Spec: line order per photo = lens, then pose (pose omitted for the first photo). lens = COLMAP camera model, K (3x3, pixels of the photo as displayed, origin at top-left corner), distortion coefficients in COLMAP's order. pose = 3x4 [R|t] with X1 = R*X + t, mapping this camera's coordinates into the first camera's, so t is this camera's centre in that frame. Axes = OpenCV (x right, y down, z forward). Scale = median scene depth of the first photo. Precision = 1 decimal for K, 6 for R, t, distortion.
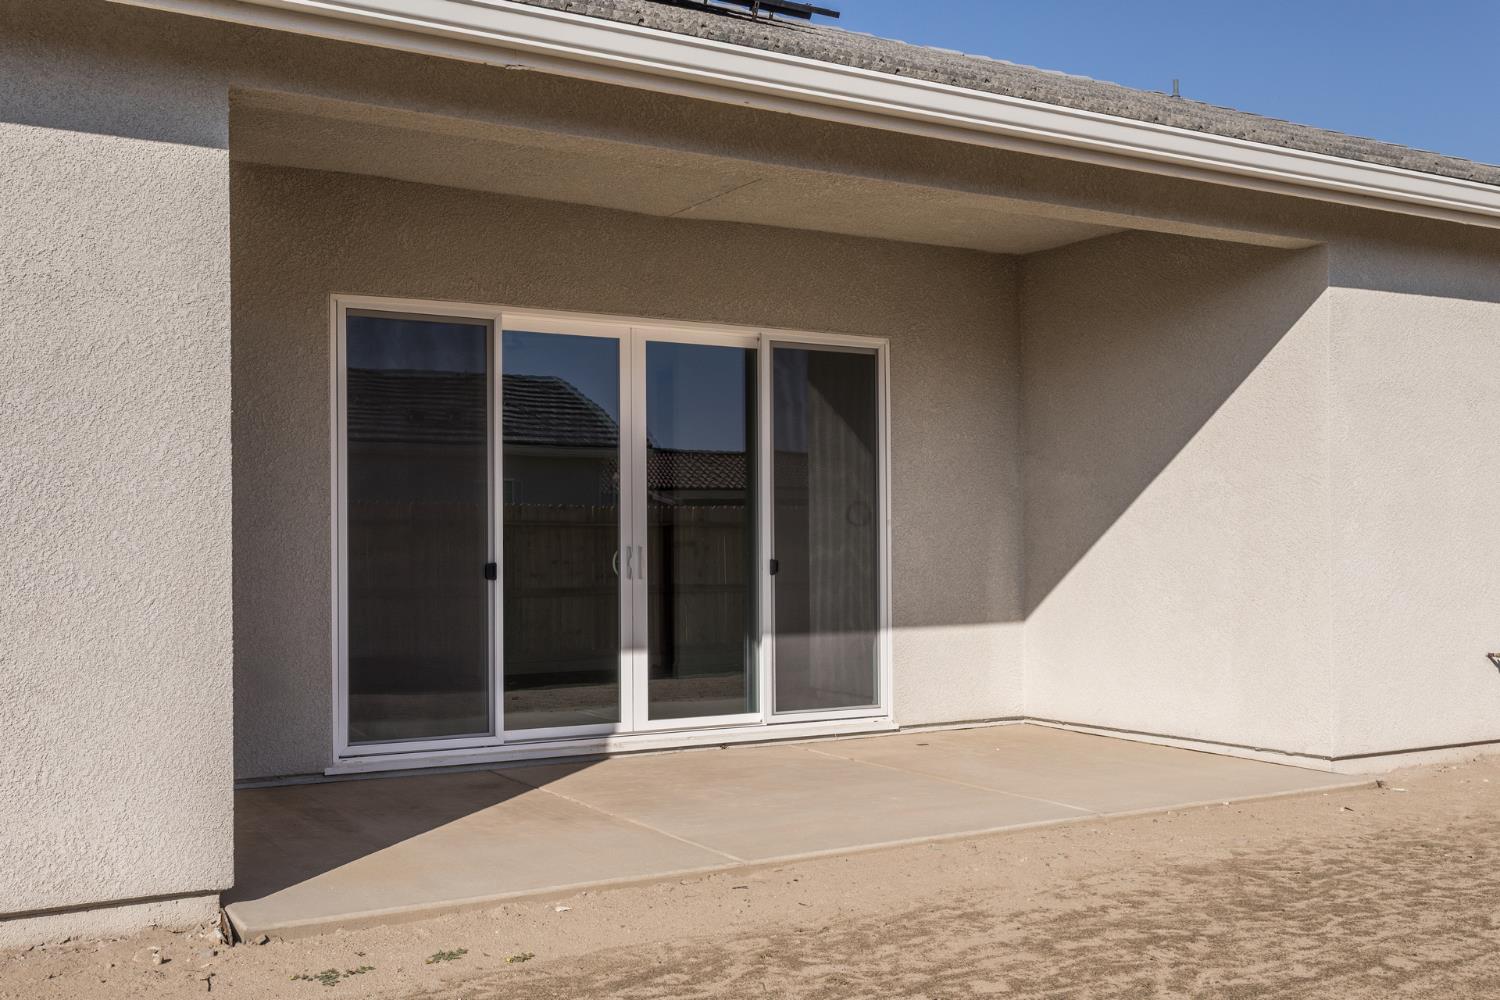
lens RADIAL K [[1551.4, 0, 745.3], [0, 1551.4, 500.0], [0, 0, 1]] dist [0.004489, 0.000000]
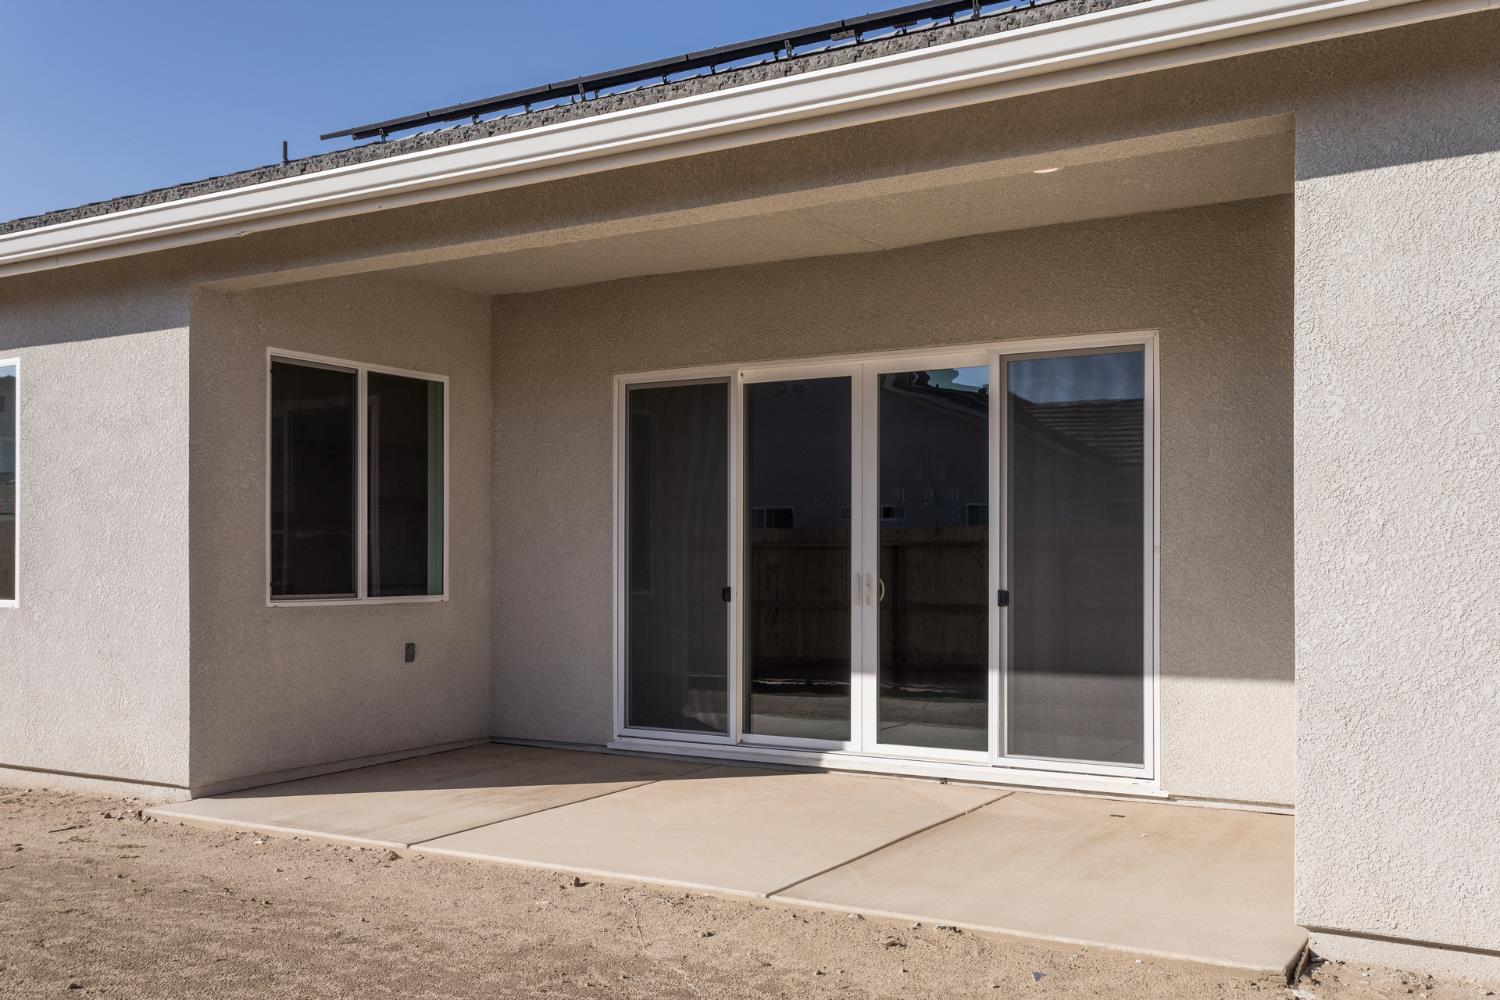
lens RADIAL K [[1386.8, 0, 748.8], [0, 1386.8, 512.0], [0, 0, 1]] dist [0.007519, 0.000000]
pose [[0.467917, -0.024846, -0.883423, 0.708902], [0.023228, 0.999605, -0.015811, 0.001392], [0.883467, -0.013122, 0.468309, 0.493519]]
